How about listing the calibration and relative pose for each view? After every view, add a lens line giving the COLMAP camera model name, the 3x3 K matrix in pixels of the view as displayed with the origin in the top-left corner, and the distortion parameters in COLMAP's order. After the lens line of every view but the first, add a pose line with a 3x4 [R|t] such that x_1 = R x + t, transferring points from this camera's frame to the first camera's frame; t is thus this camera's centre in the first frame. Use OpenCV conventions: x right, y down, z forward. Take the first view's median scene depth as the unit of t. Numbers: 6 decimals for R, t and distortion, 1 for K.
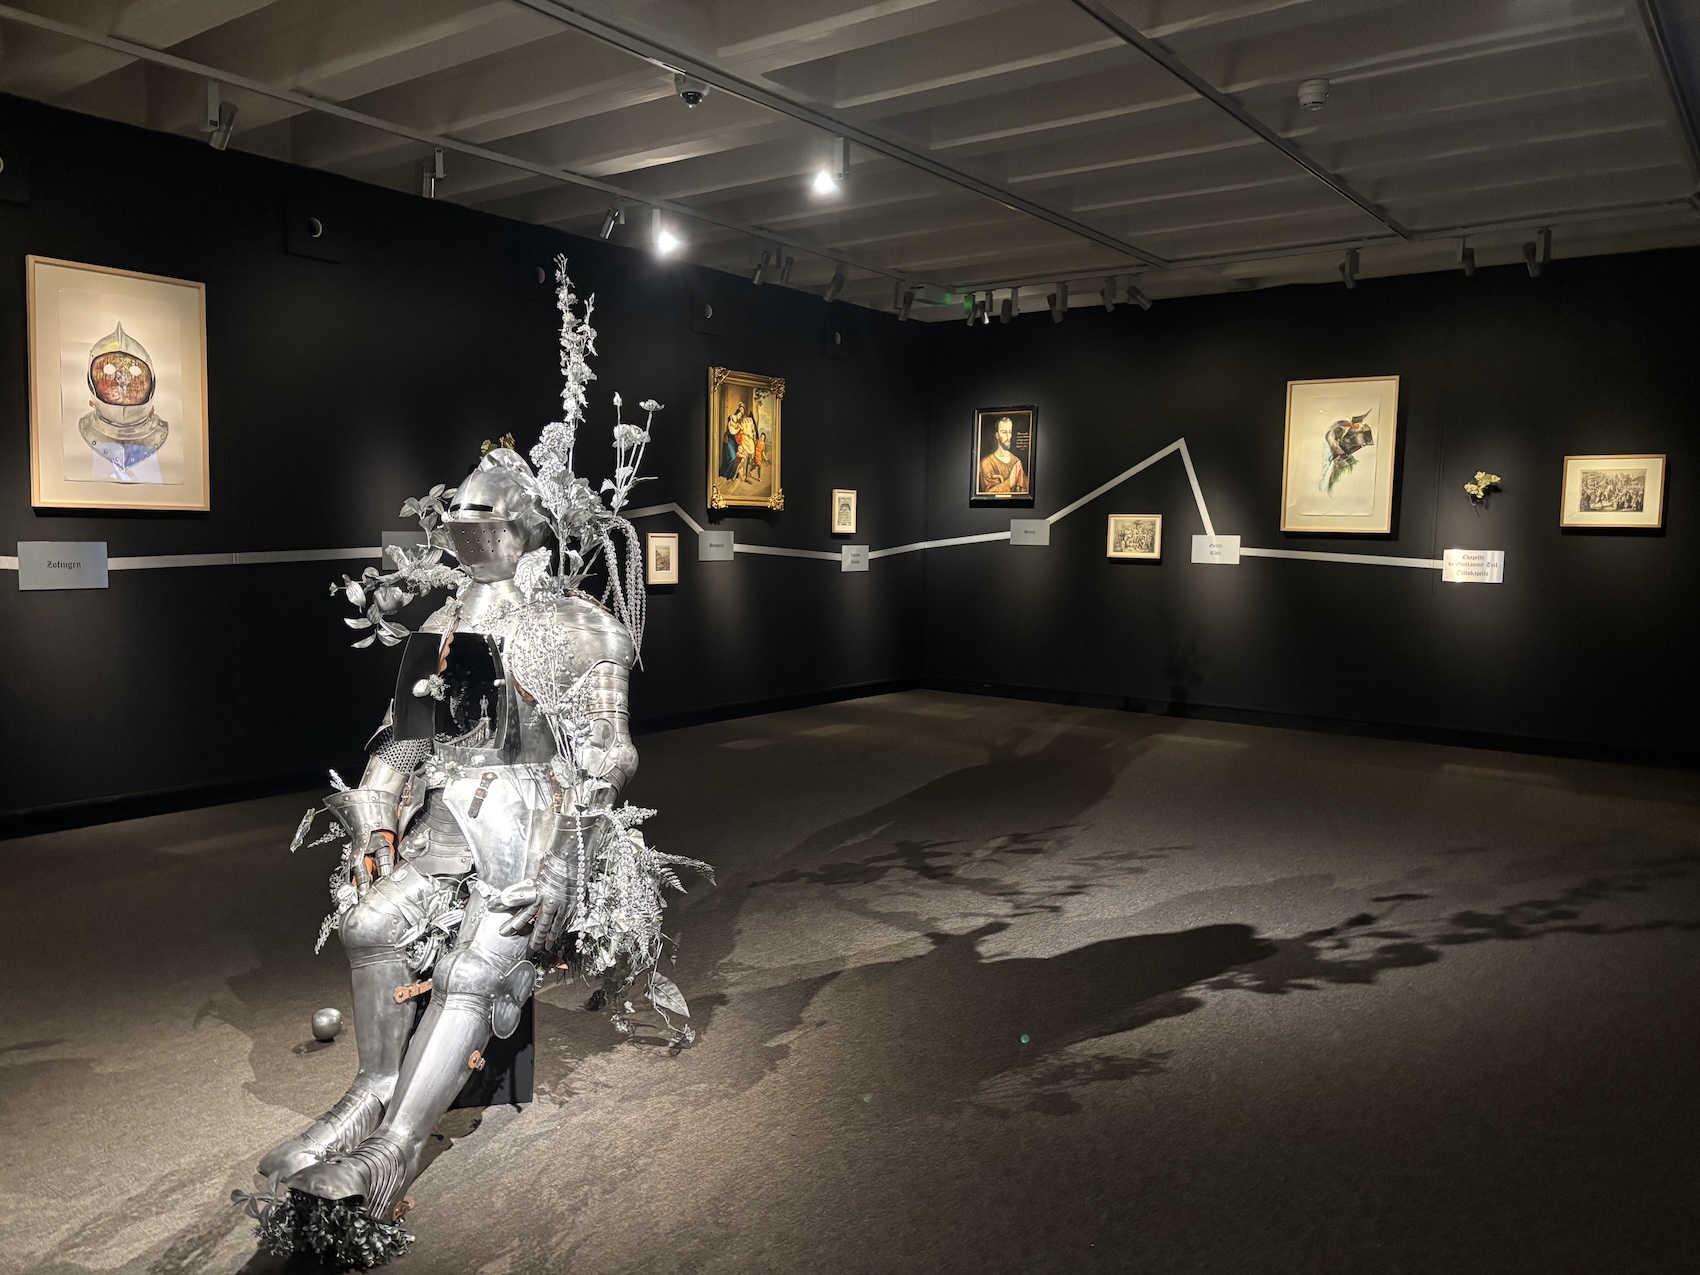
lens RADIAL K [[1327.0, 0, 850.0], [0, 1327.0, 637.5], [0, 0, 1]] dist [0.004358, -0.001137]
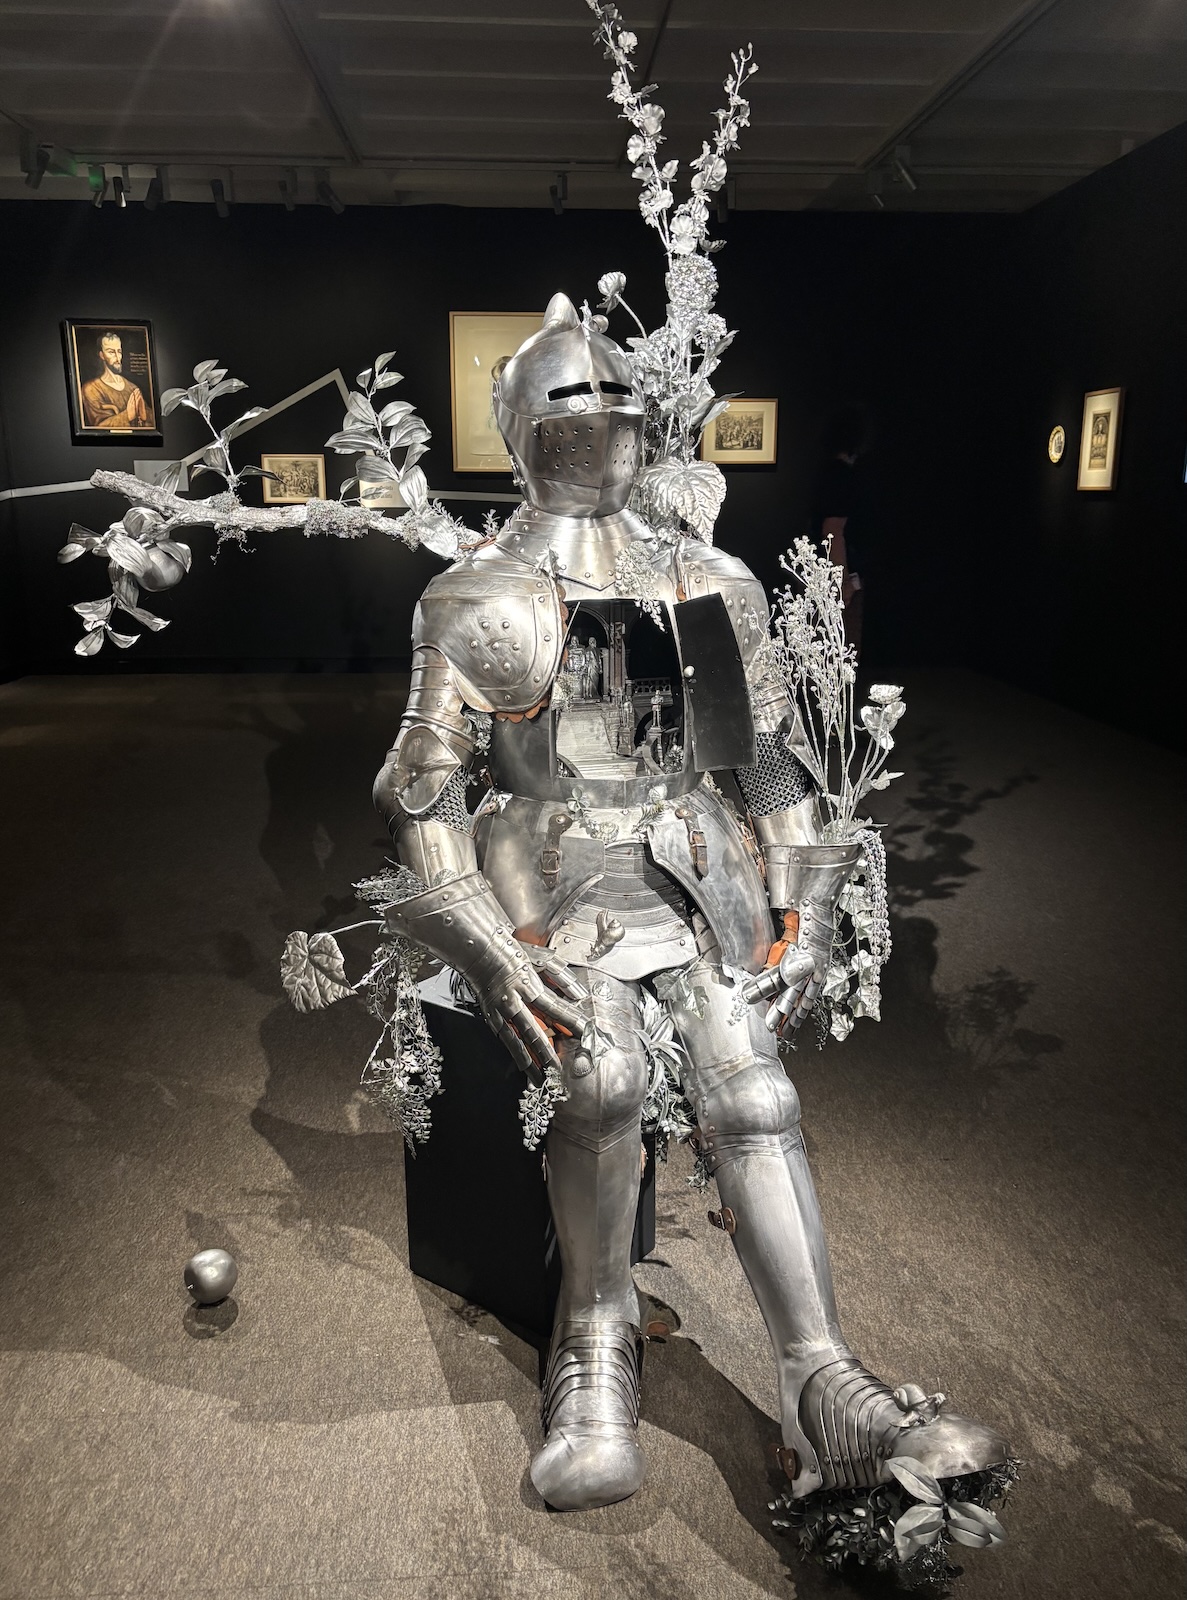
lens RADIAL K [[1276.0, 0, 593.5], [0, 1276.0, 800.0], [0, 0, 1]] dist [0.068973, -0.080884]
pose [[0.753374, -0.171227, 0.634908, -0.281702], [0.066993, 0.980466, 0.184927, -0.010738], [-0.654171, -0.096785, 0.750129, 0.214104]]
